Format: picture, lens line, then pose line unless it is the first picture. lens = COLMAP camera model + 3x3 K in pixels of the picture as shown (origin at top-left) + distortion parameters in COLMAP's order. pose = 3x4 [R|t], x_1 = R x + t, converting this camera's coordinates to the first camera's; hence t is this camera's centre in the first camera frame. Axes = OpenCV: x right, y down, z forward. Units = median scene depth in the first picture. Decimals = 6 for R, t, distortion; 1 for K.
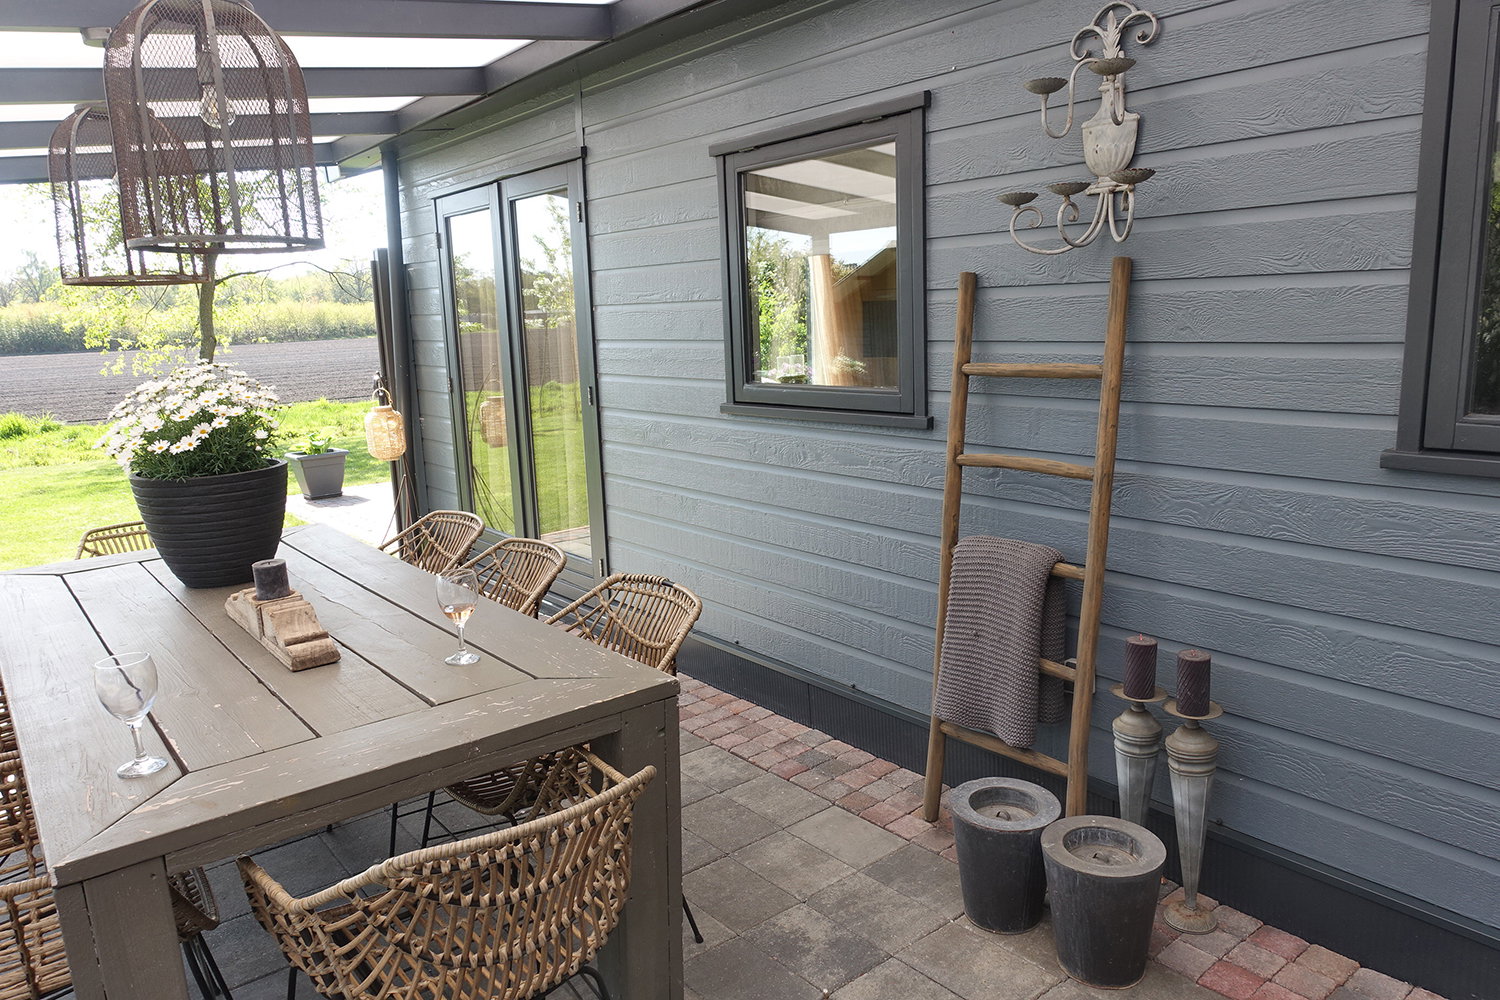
lens RADIAL K [[1032.5, 0, 747.3], [0, 1032.5, 504.0], [0, 0, 1]] dist [-0.002545, 0.005112]
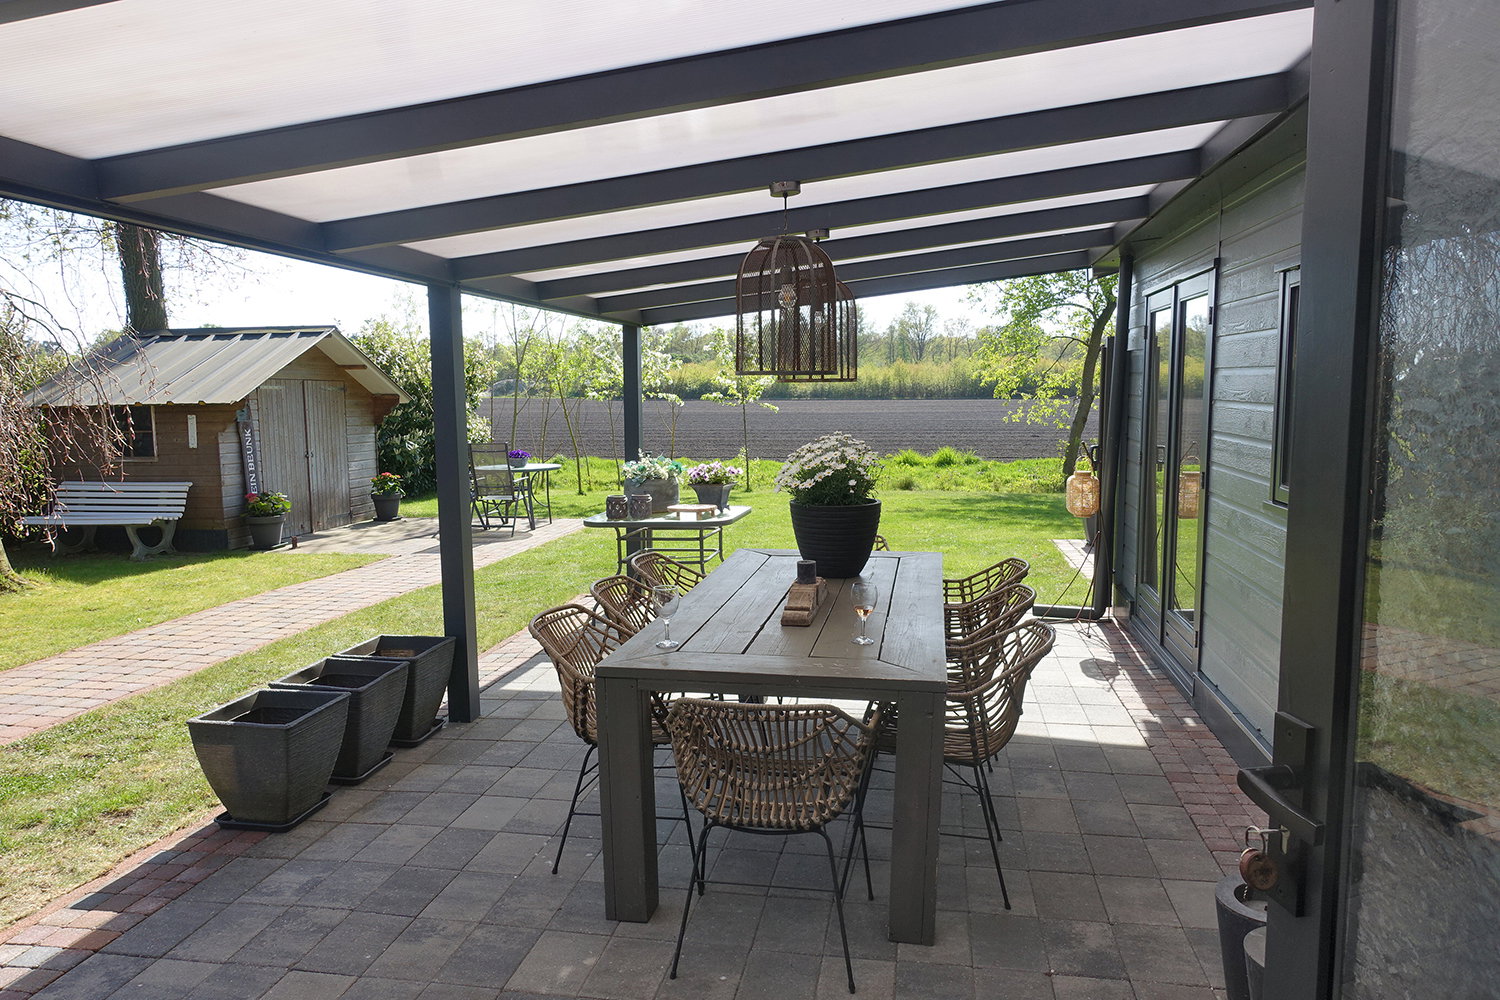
lens RADIAL K [[1032.5, 0, 747.3], [0, 1032.5, 504.0], [0, 0, 1]] dist [-0.002545, 0.005112]
pose [[0.660444, 0.120553, -0.741135, 0.560382], [-0.158321, 0.987195, 0.019493, -0.041607], [0.733994, 0.104464, 0.671073, -0.135625]]
